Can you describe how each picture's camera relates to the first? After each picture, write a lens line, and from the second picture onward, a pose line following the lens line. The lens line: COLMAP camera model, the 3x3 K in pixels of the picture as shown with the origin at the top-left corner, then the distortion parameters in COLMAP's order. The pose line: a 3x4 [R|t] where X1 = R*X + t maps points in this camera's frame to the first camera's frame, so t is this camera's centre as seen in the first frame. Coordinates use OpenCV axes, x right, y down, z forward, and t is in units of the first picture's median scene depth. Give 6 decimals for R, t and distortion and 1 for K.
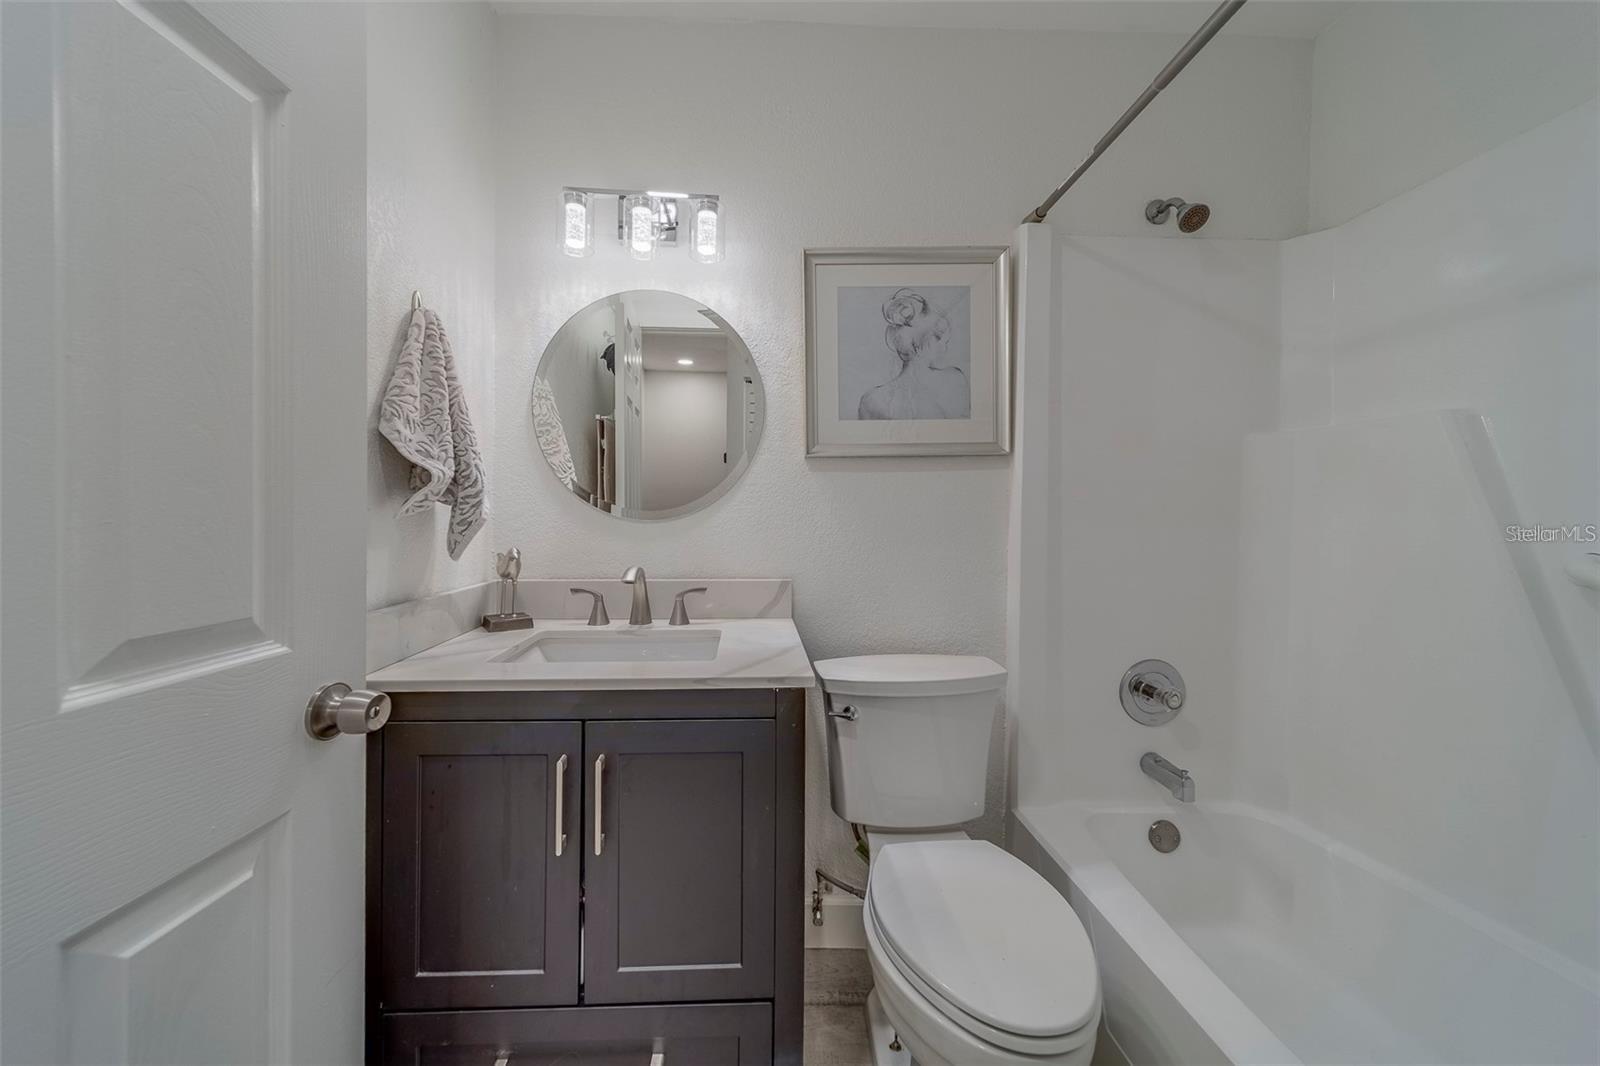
lens RADIAL K [[570.3, 0, 813.8], [0, 570.3, 527.6], [0, 0, 1]] dist [0.001812, -0.000026]
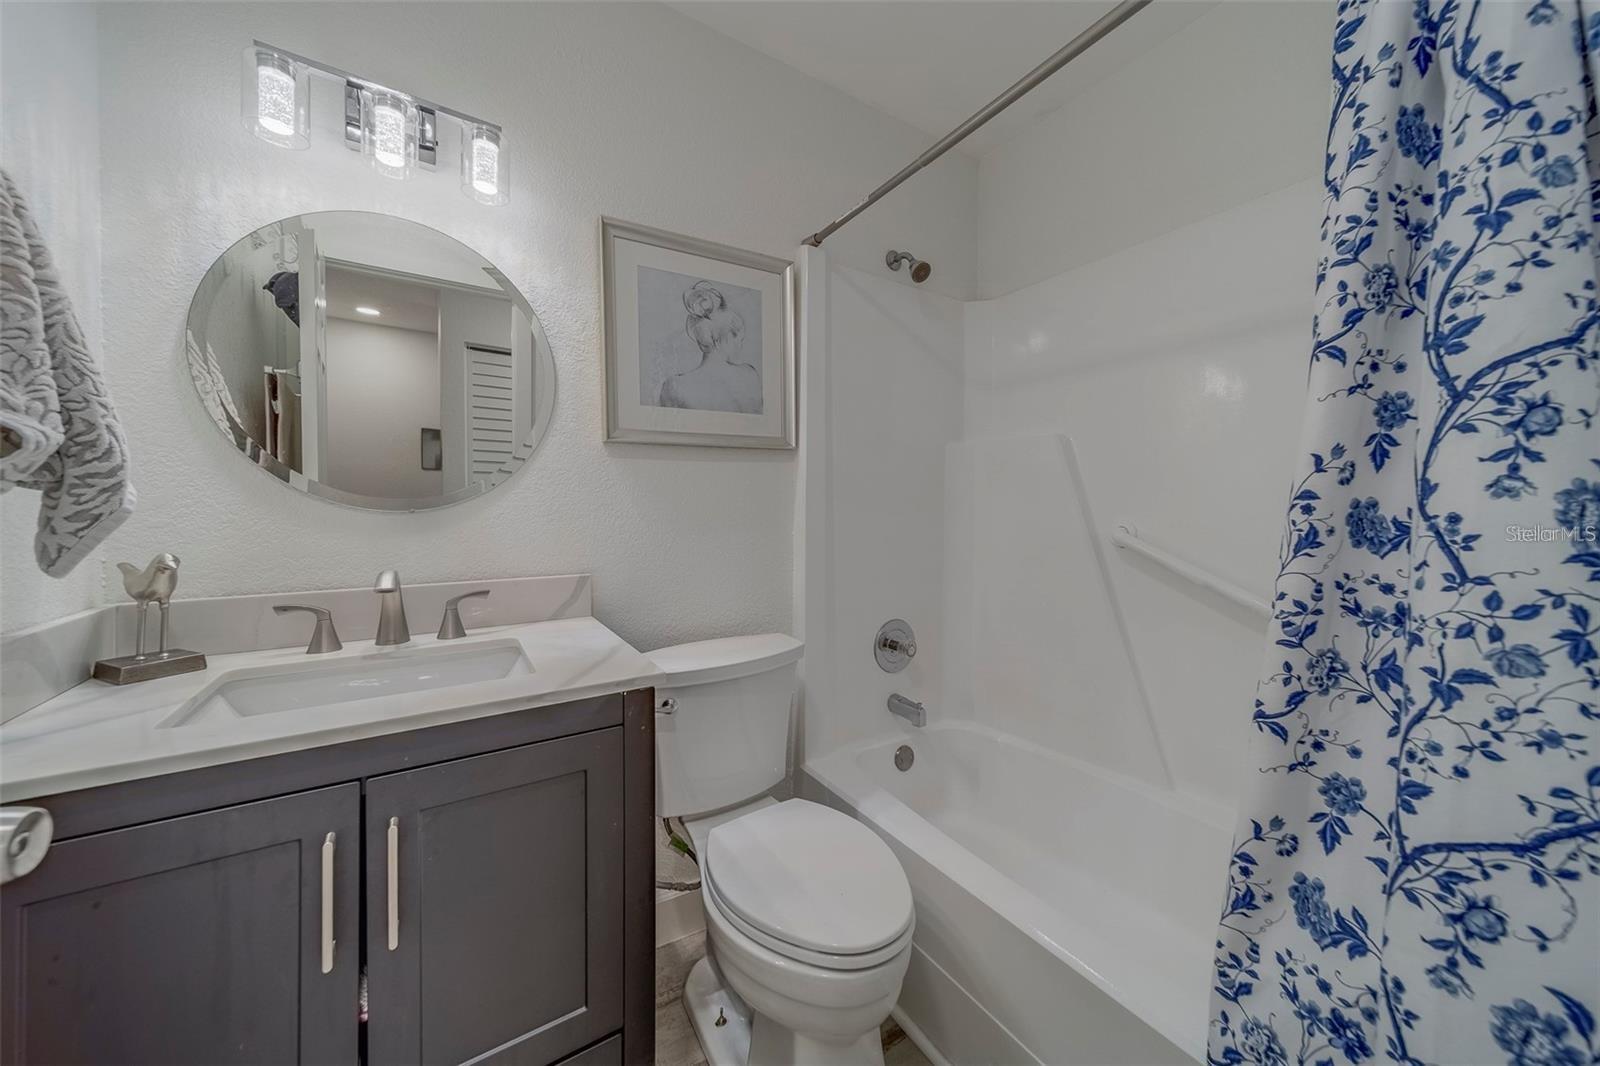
lens RADIAL K [[546.0, 0, 830.6], [0, 546.0, 518.2], [0, 0, 1]] dist [0.000681, -0.000172]
pose [[0.863312, -0.013778, 0.504482, -0.156922], [0.011284, 0.999904, 0.007998, -0.001727], [-0.504544, -0.001212, 0.863385, 0.049863]]
